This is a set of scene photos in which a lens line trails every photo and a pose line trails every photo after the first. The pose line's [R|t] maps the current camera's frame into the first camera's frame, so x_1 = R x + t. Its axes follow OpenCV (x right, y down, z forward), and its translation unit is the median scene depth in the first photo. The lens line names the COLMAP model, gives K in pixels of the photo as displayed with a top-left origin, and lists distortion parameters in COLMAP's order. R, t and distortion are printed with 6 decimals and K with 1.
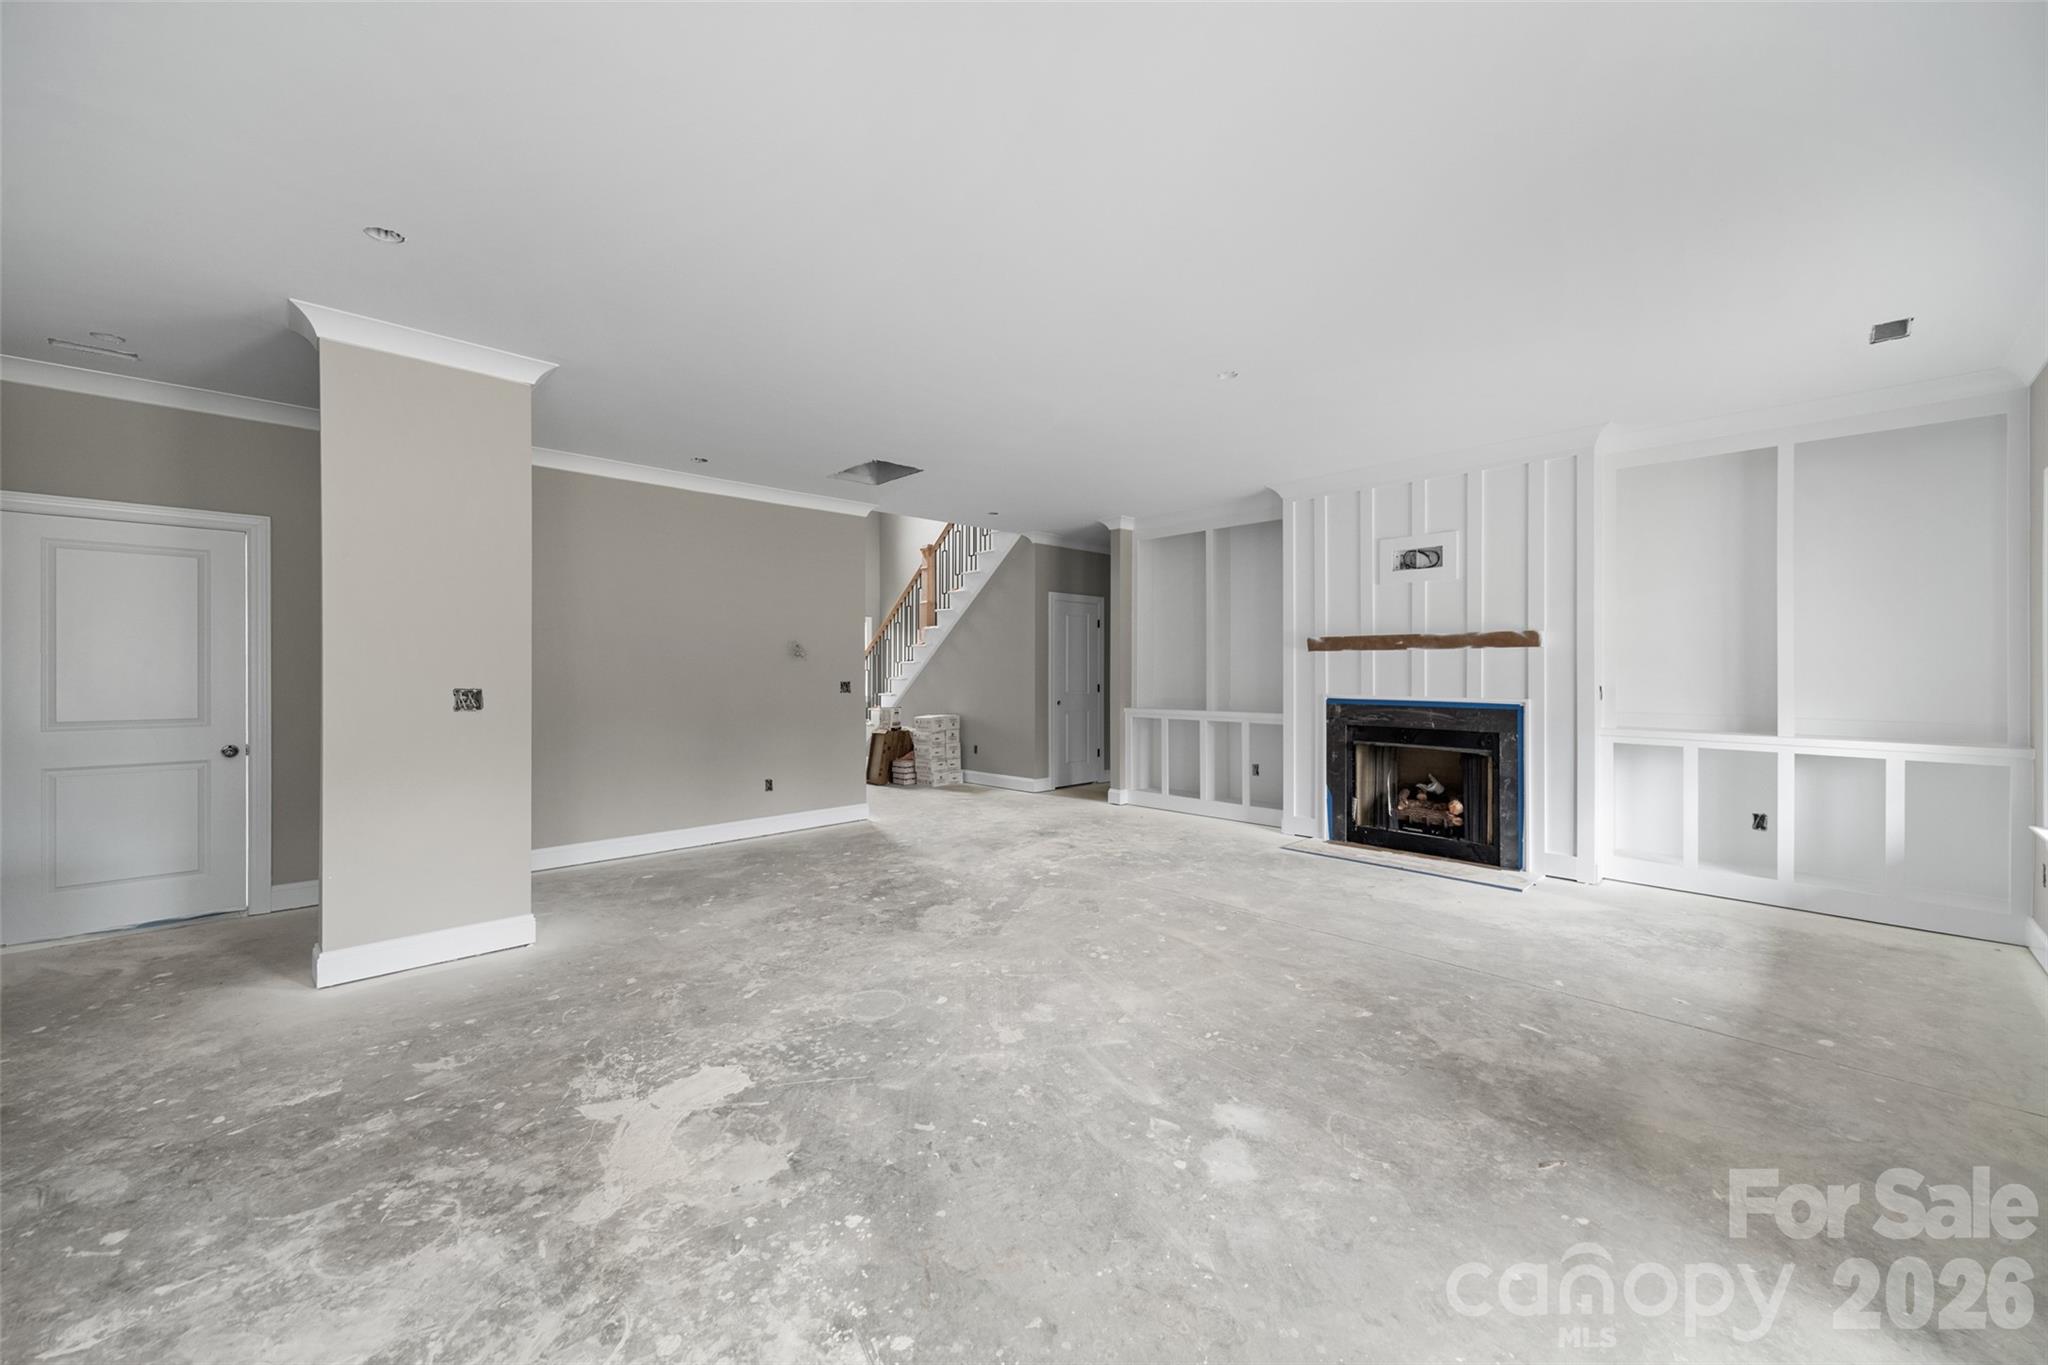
lens RADIAL K [[778.1, 0, 1043.2], [0, 778.1, 685.3], [0, 0, 1]] dist [-0.000438, 0.000353]
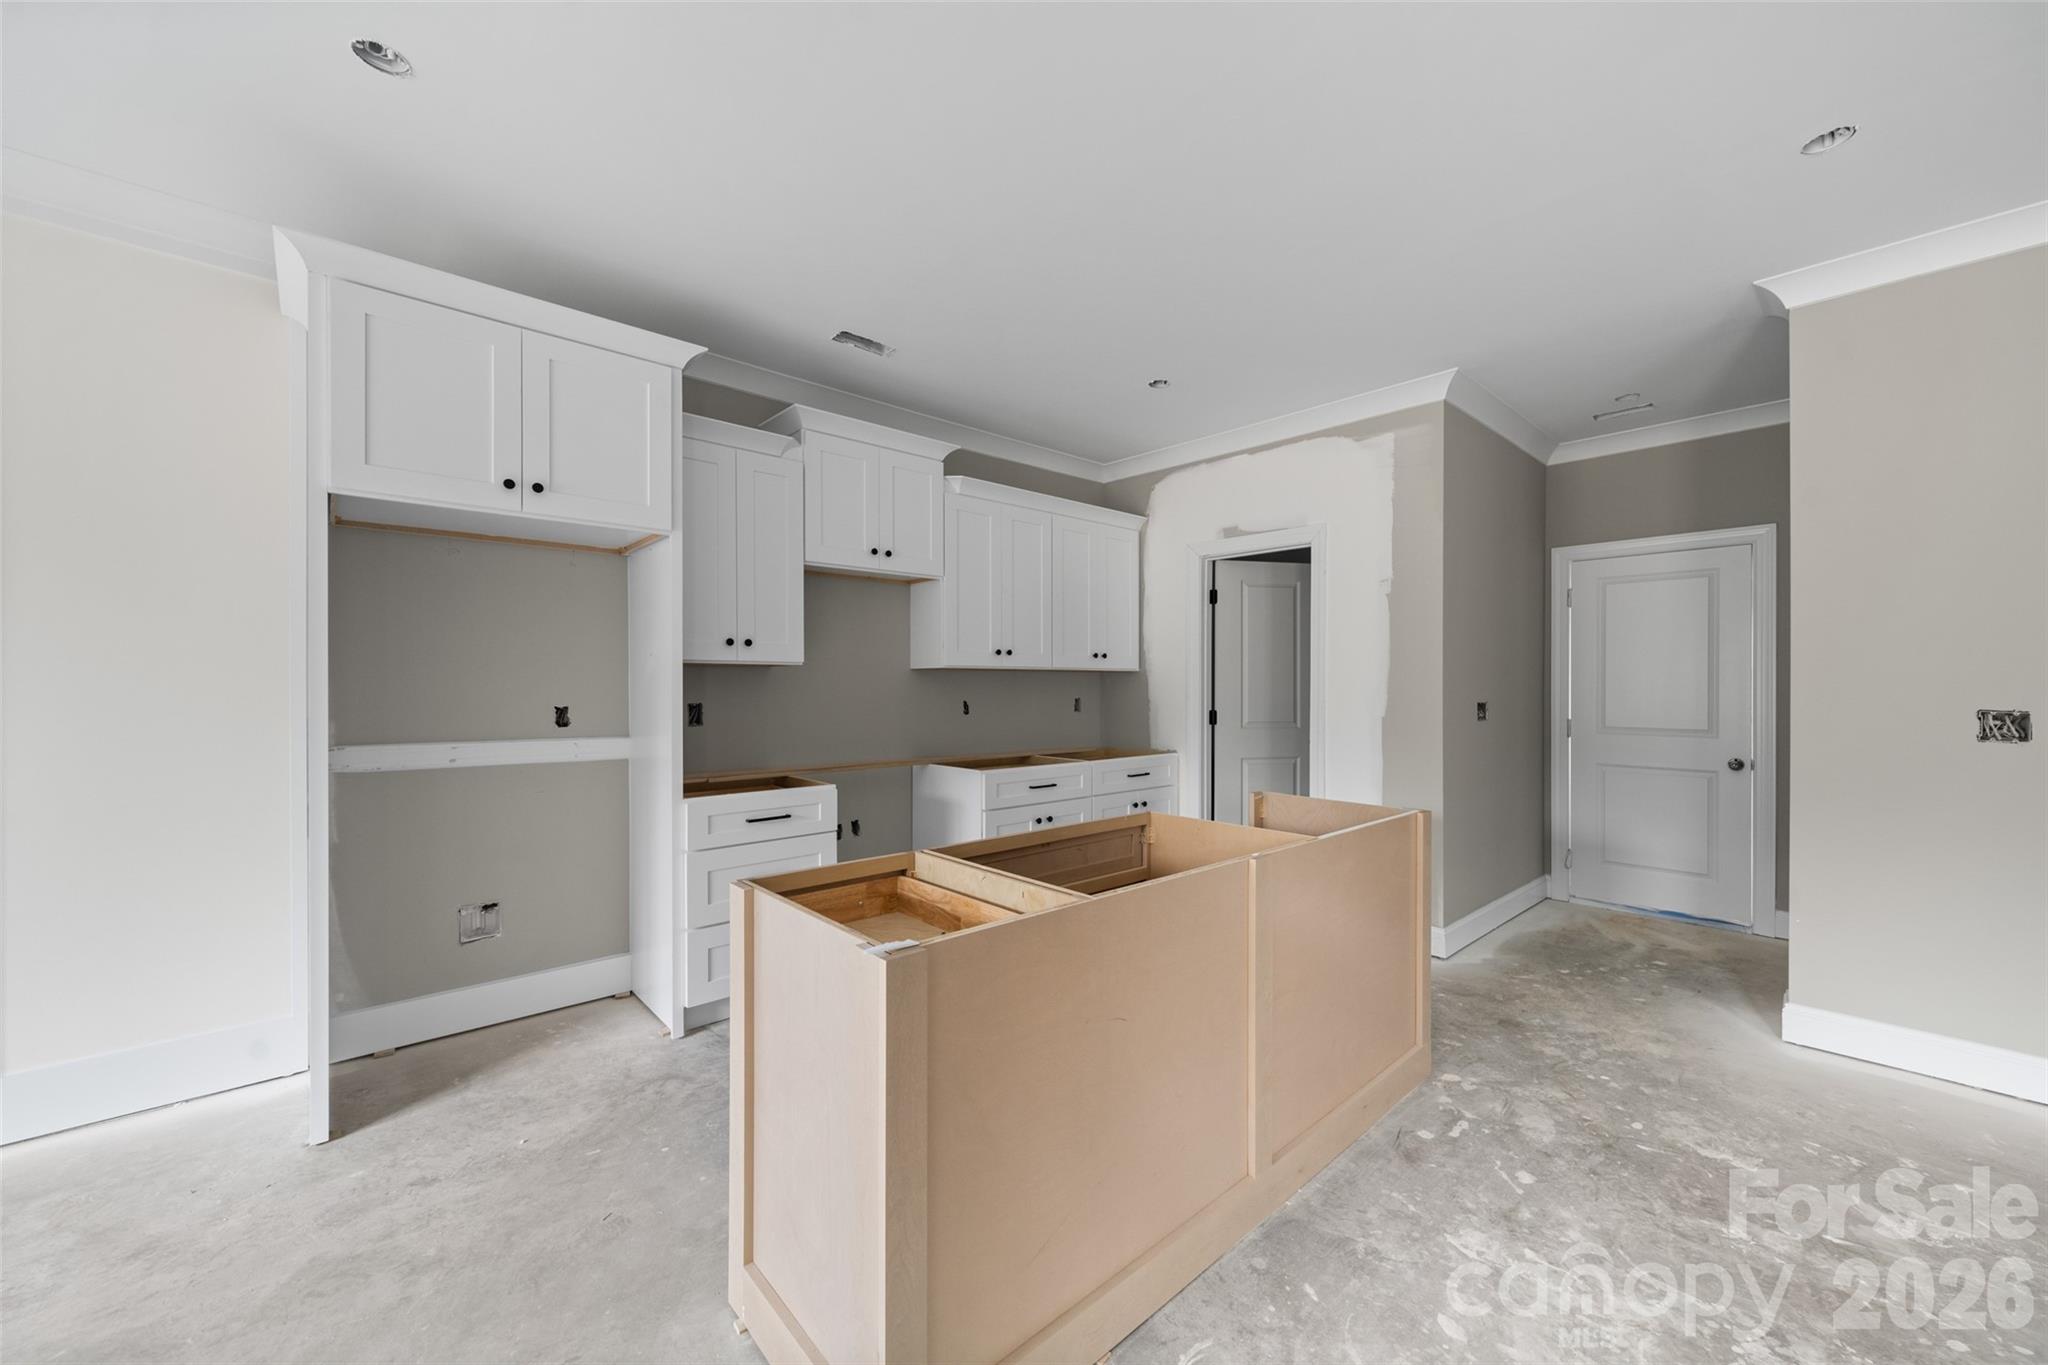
lens RADIAL K [[778.1, 0, 1043.2], [0, 778.1, 685.3], [0, 0, 1]] dist [-0.000438, 0.000353]
pose [[-0.033974, 0.001728, -0.999421, -0.014495], [-0.019603, 0.999805, 0.002395, -0.003850], [0.999230, 0.019673, -0.033933, 0.208182]]
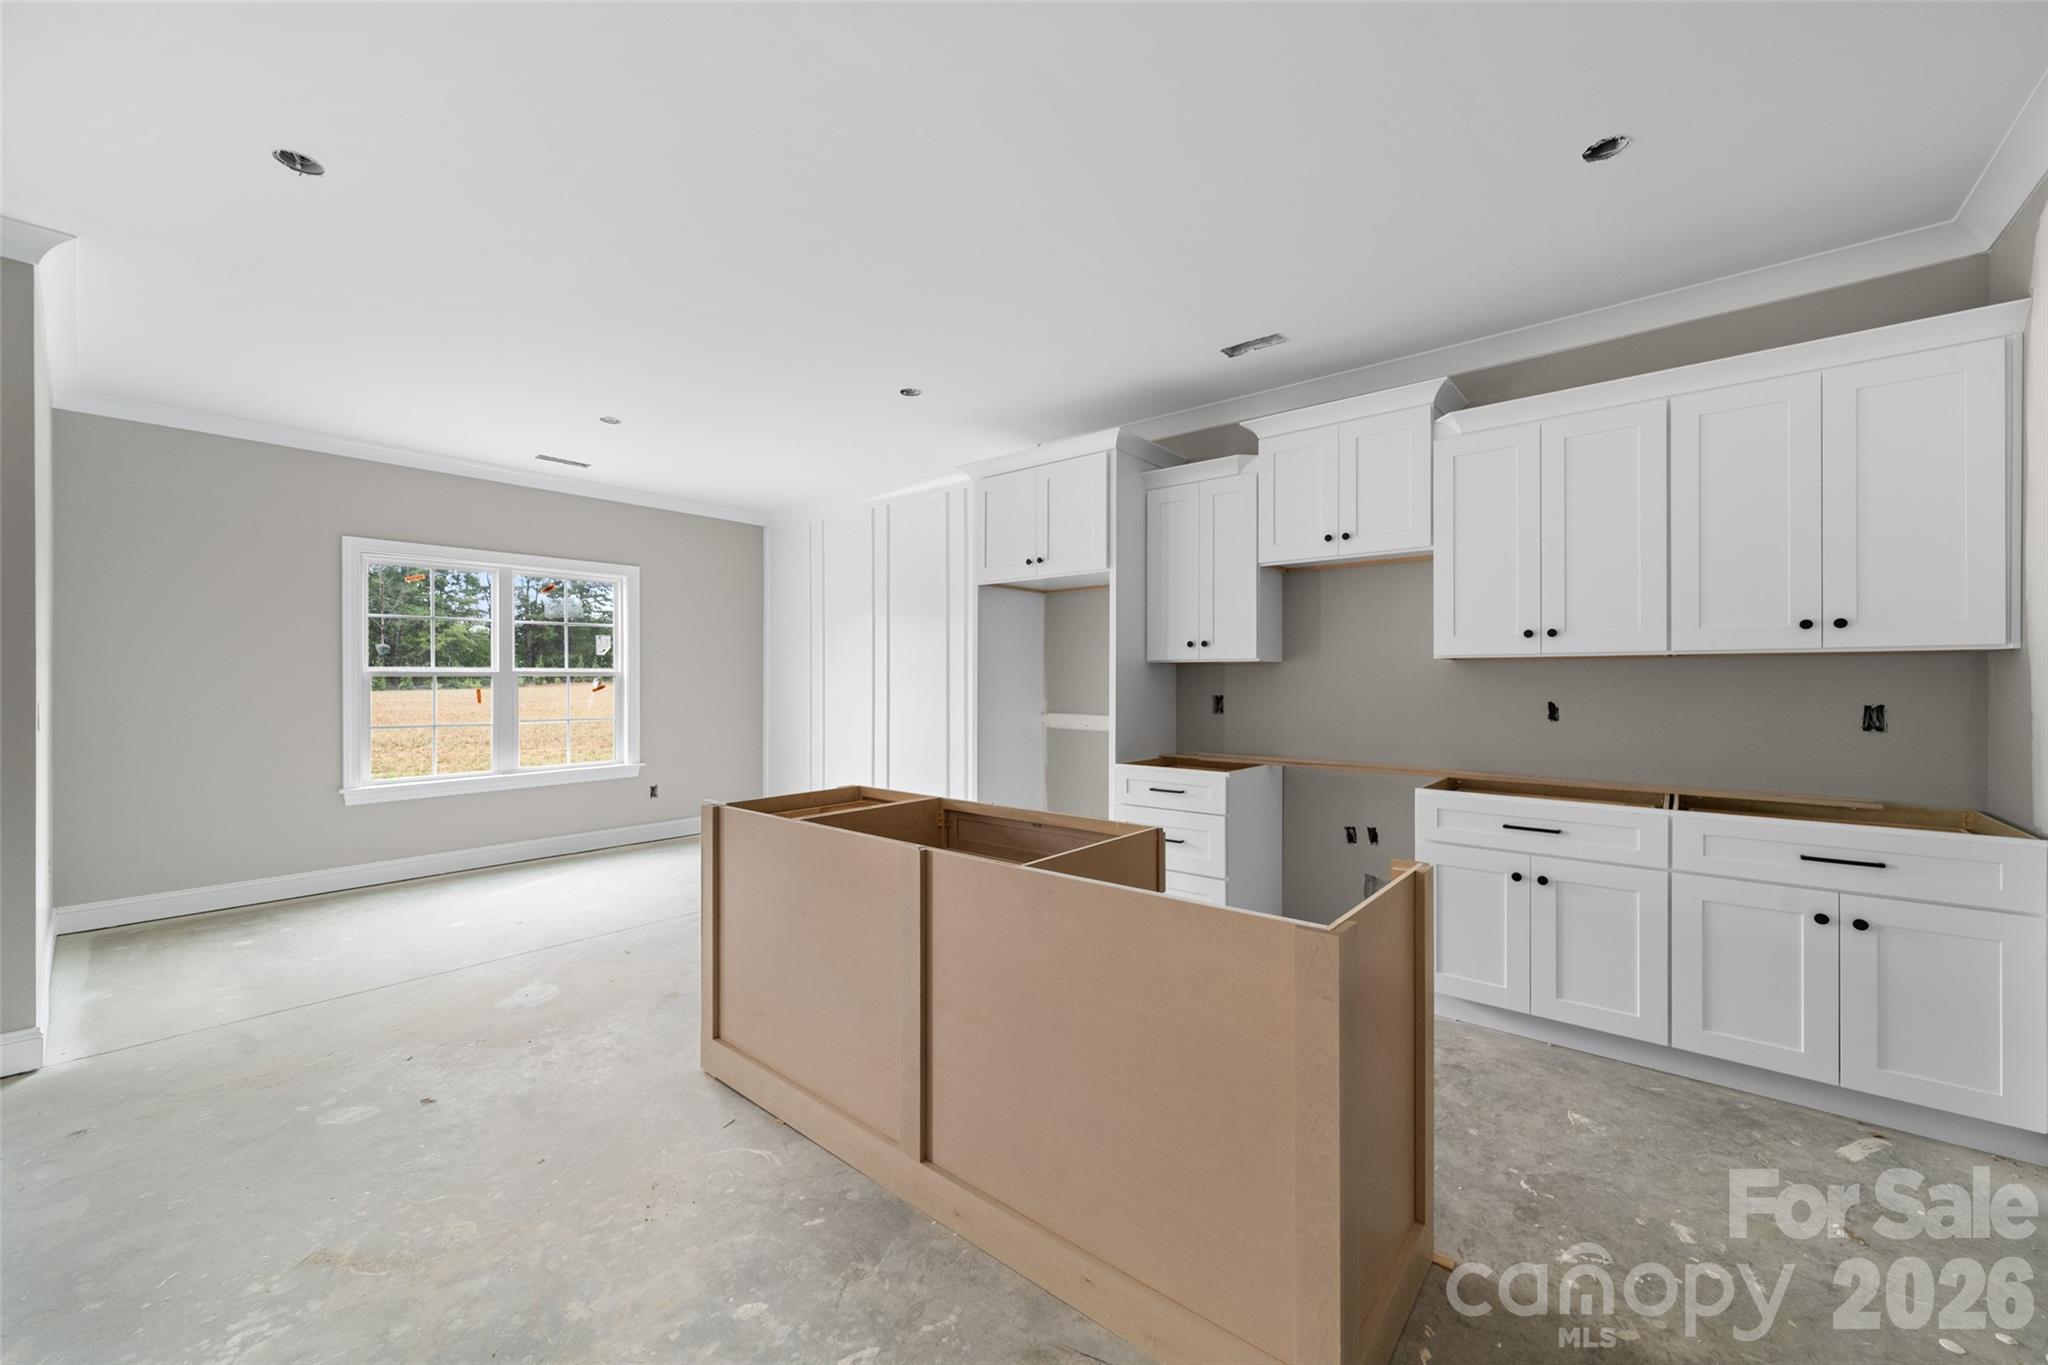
lens RADIAL K [[778.1, 0, 1043.2], [0, 778.1, 685.3], [0, 0, 1]] dist [-0.000438, 0.000353]
pose [[-0.994090, 0.001781, -0.108541, -0.725595], [-0.001269, 0.999606, 0.028025, -0.020742], [0.108548, 0.027997, -0.993697, 1.056441]]
